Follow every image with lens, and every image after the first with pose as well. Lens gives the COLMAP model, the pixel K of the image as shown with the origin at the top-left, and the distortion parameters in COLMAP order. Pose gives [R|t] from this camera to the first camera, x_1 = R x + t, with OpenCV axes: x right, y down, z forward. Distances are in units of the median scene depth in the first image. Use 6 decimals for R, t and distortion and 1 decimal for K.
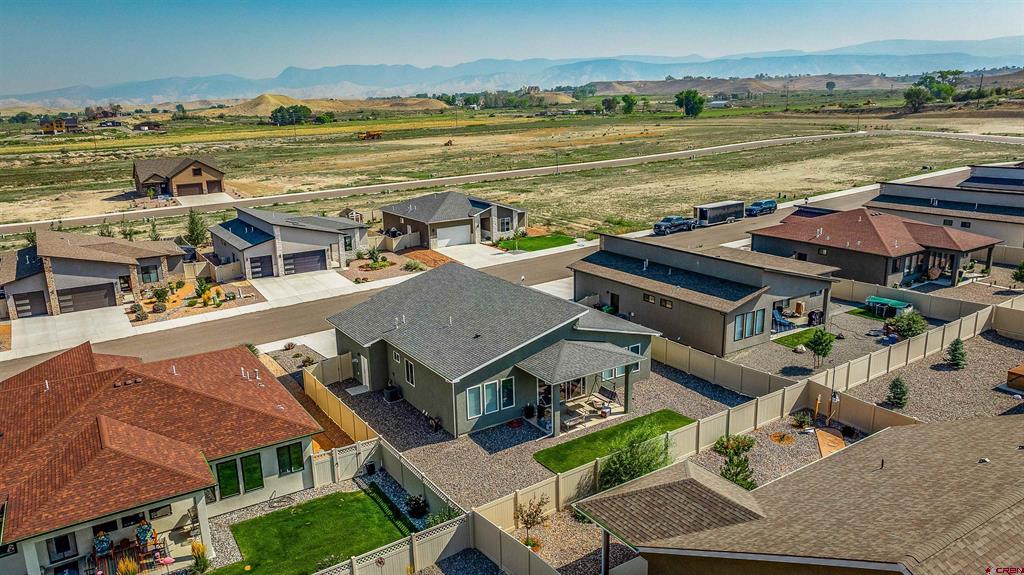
lens RADIAL K [[723.7, 0, 512.0], [0, 723.7, 287.5], [0, 0, 1]] dist [-0.015116, 0.000671]
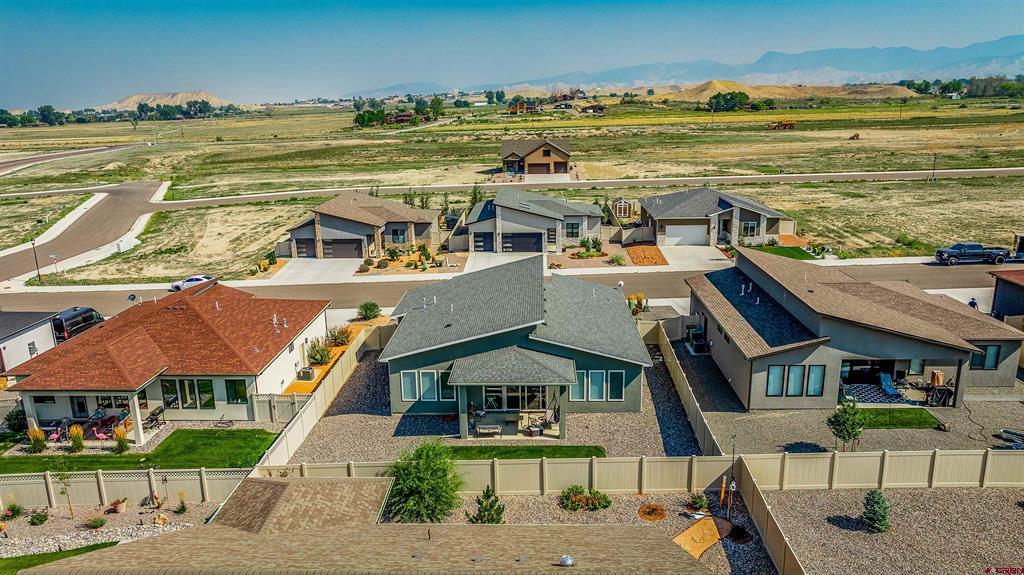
lens RADIAL K [[732.8, 0, 512.0], [0, 732.8, 287.5], [0, 0, 1]] dist [-0.023109, 0.003910]
pose [[0.819817, 0.153458, -0.551680, 0.262189], [-0.144775, 0.987668, 0.059593, -0.027275], [0.554022, 0.031015, 0.831924, 0.084591]]
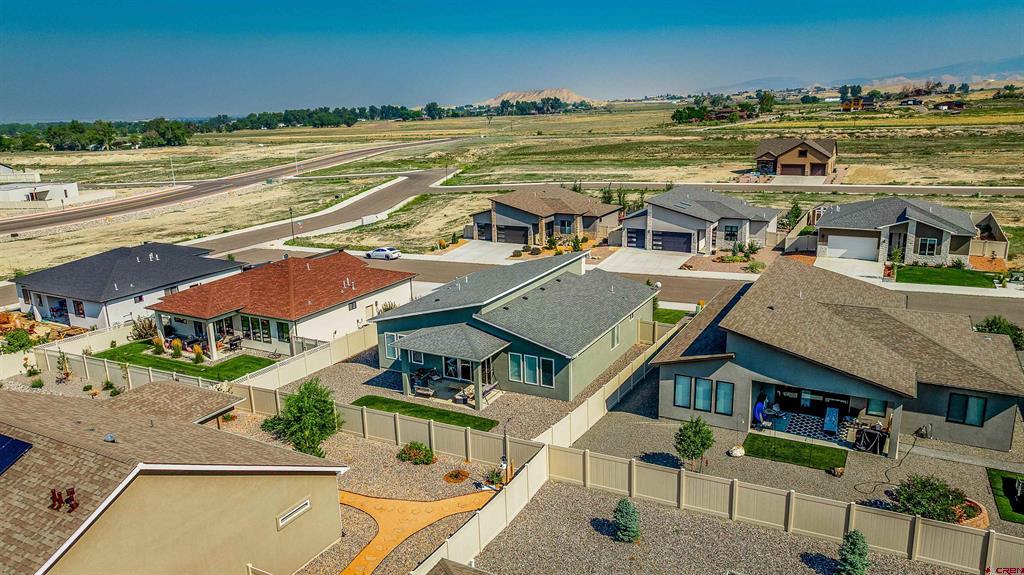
lens RADIAL K [[721.2, 0, 512.0], [0, 721.2, 287.5], [0, 0, 1]] dist [-0.023714, 0.003689]
pose [[0.477140, 0.230169, -0.848151, 0.446094], [-0.202883, 0.967873, 0.148524, -0.068269], [0.855088, 0.101209, 0.508509, 0.226247]]
